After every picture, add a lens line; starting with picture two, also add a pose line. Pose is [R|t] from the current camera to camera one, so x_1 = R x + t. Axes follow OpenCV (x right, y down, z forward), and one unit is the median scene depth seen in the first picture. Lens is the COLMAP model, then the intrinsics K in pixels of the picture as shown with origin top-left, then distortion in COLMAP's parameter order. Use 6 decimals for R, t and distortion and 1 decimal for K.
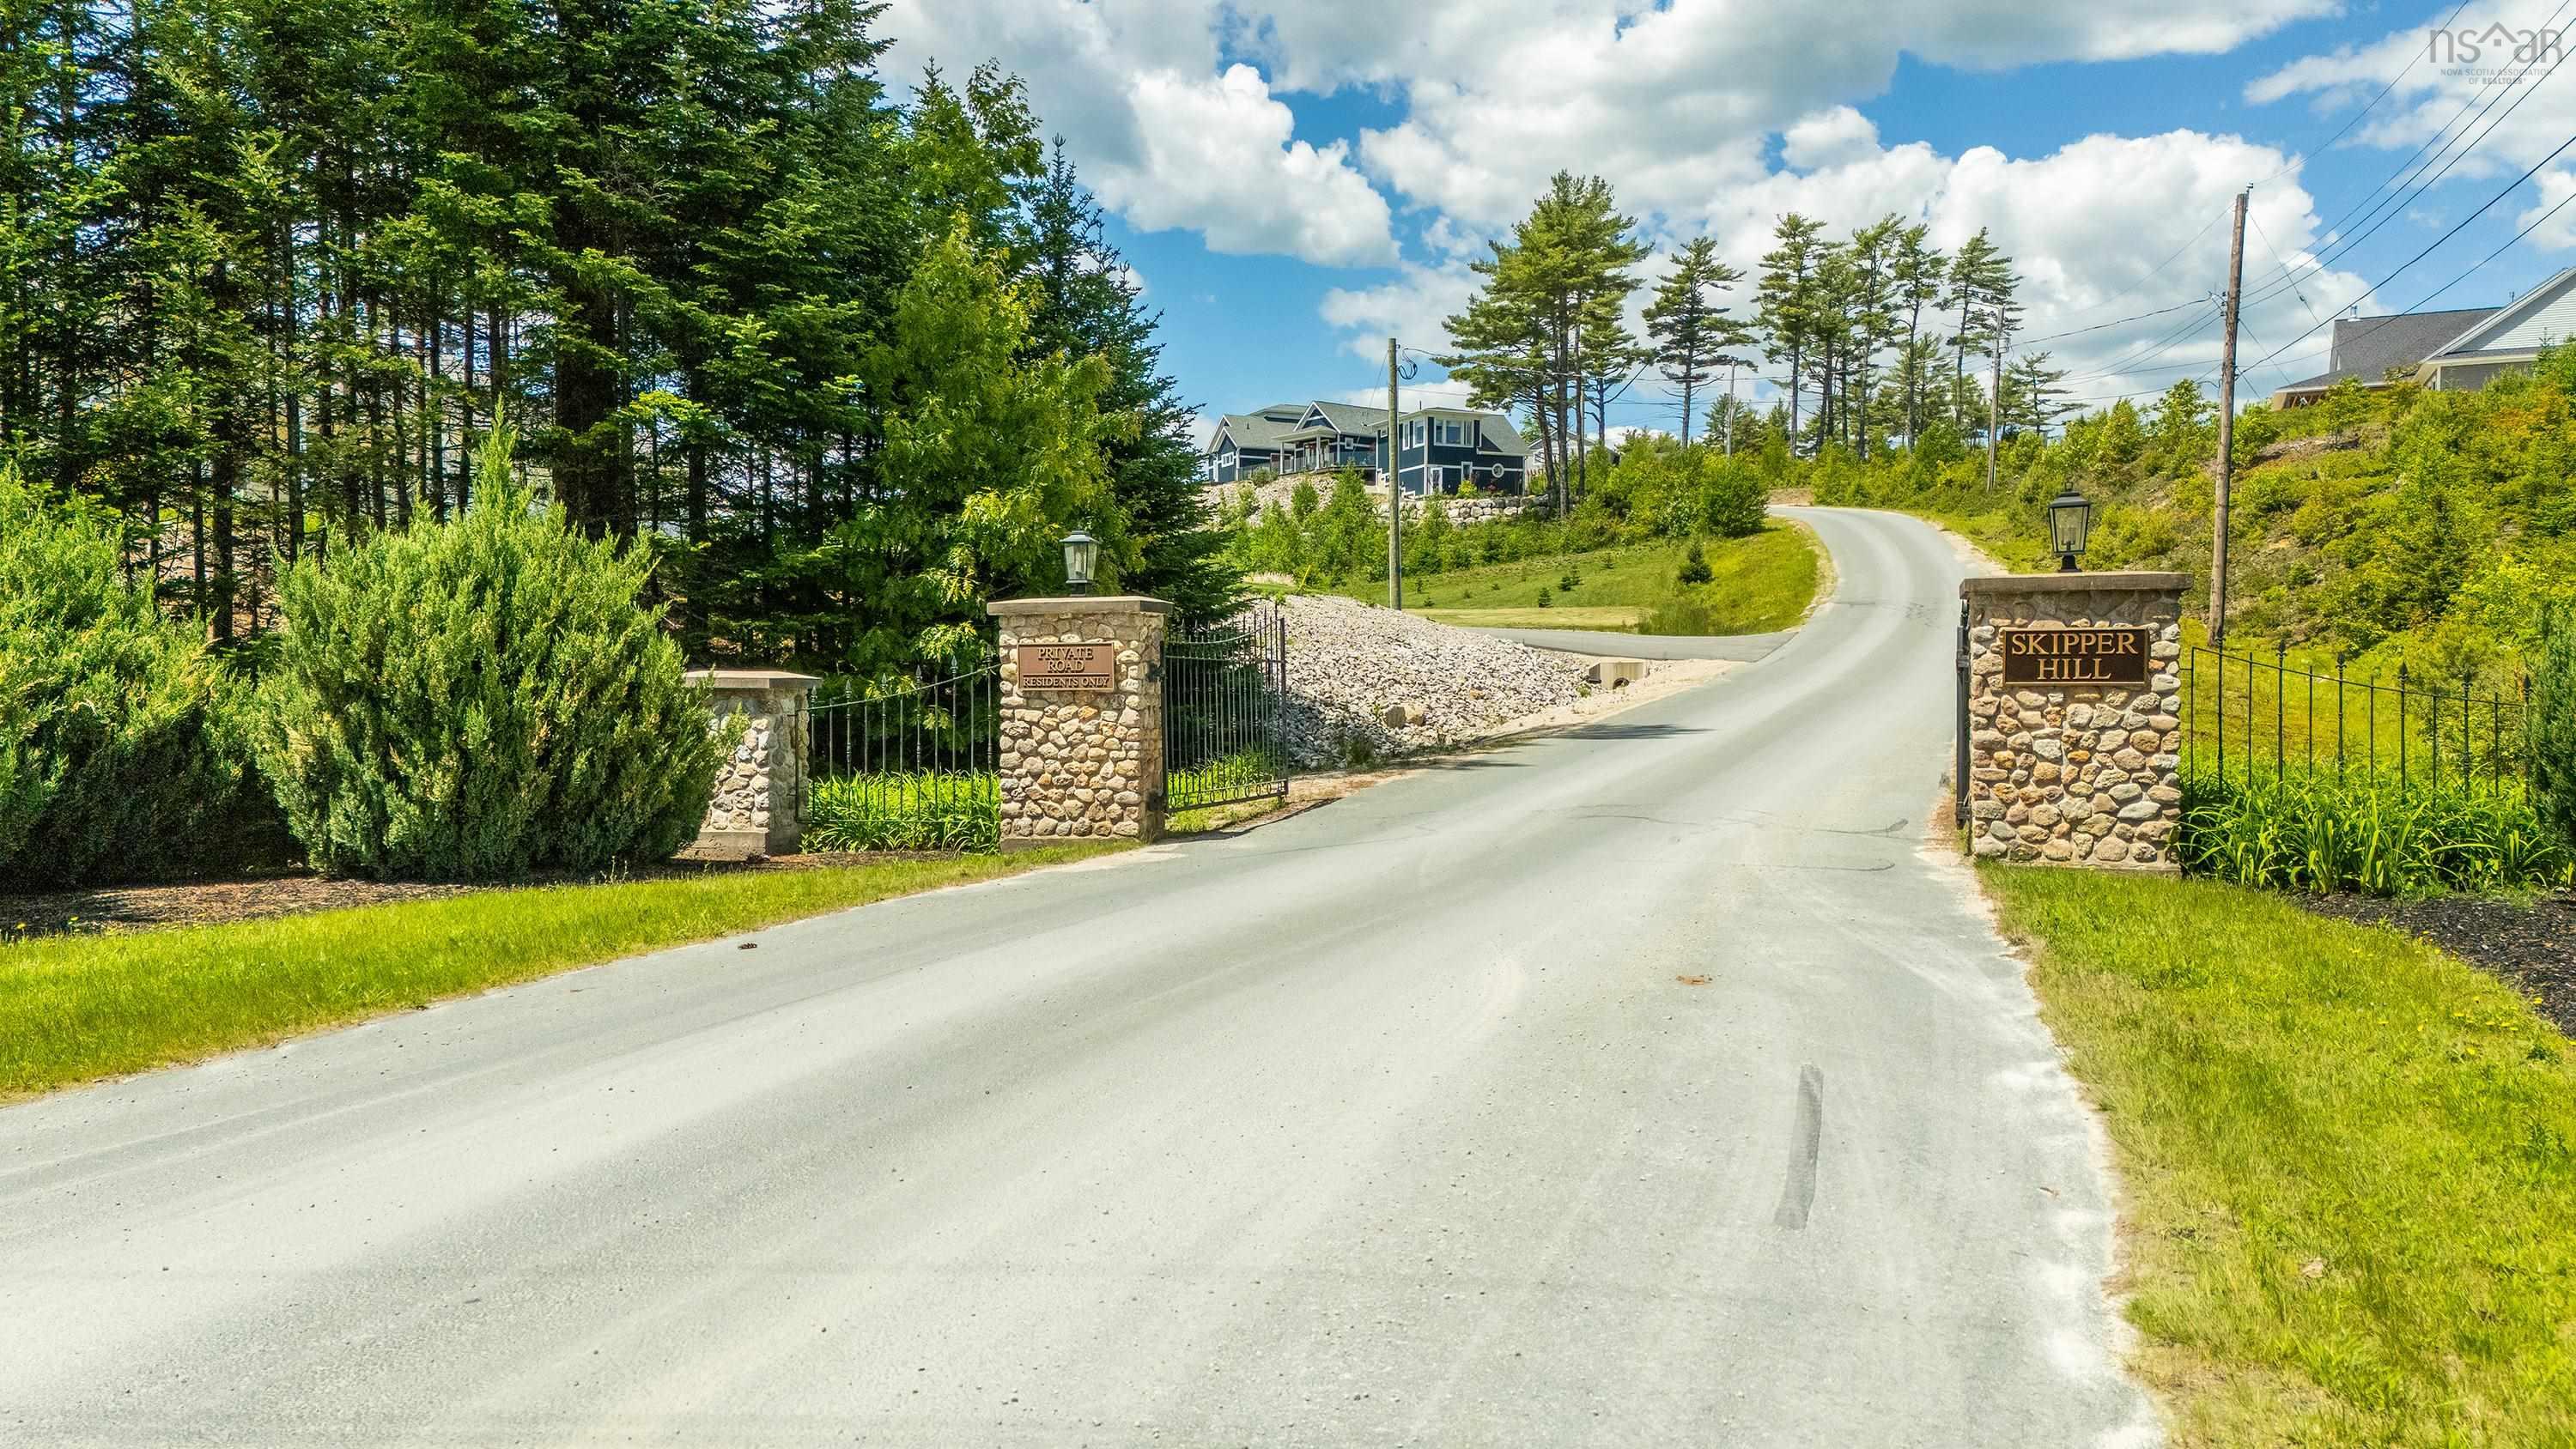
lens RADIAL K [[1854.6, 0, 1289.8], [0, 1854.6, 723.5], [0, 0, 1]] dist [0.290083, -0.299672]
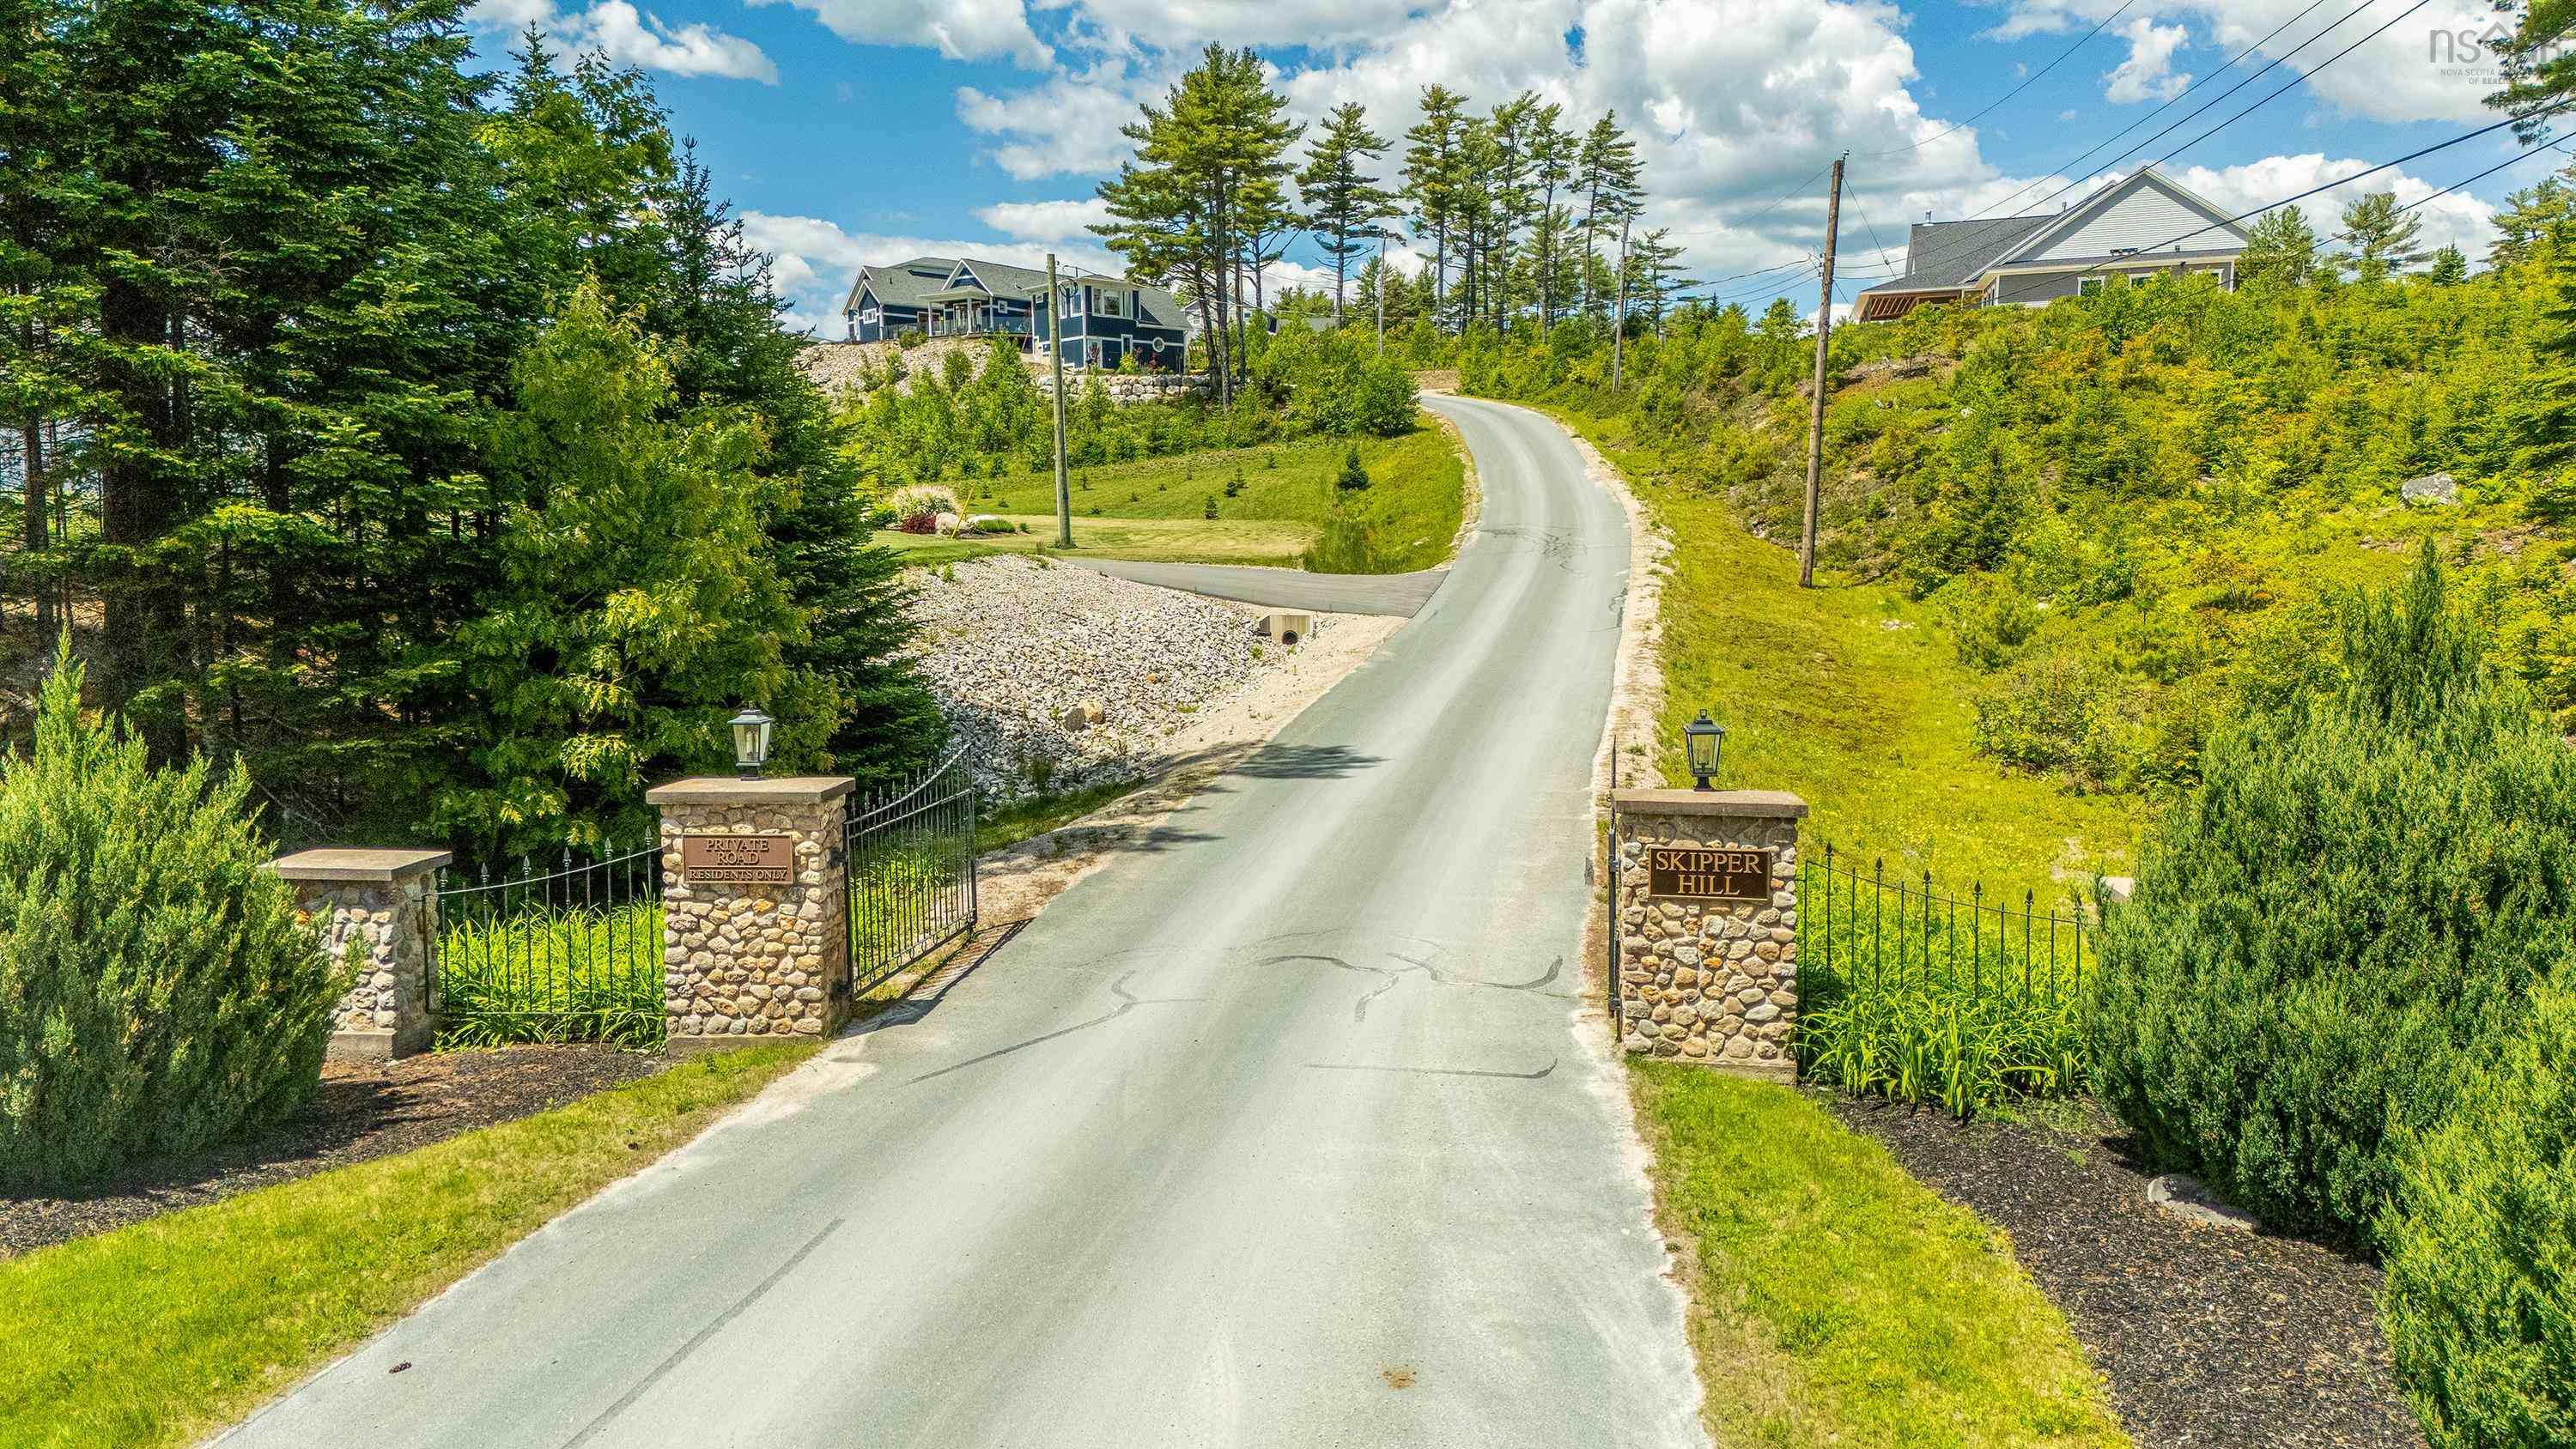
lens RADIAL K [[1854.6, 0, 1297.0], [0, 1854.6, 699.5], [0, 0, 1]] dist [0.290083, -0.299672]
pose [[0.982805, -0.021469, 0.183394, -0.011502], [0.006109, 0.996455, 0.083911, -0.140162], [-0.184545, -0.081347, 0.979452, 0.000549]]
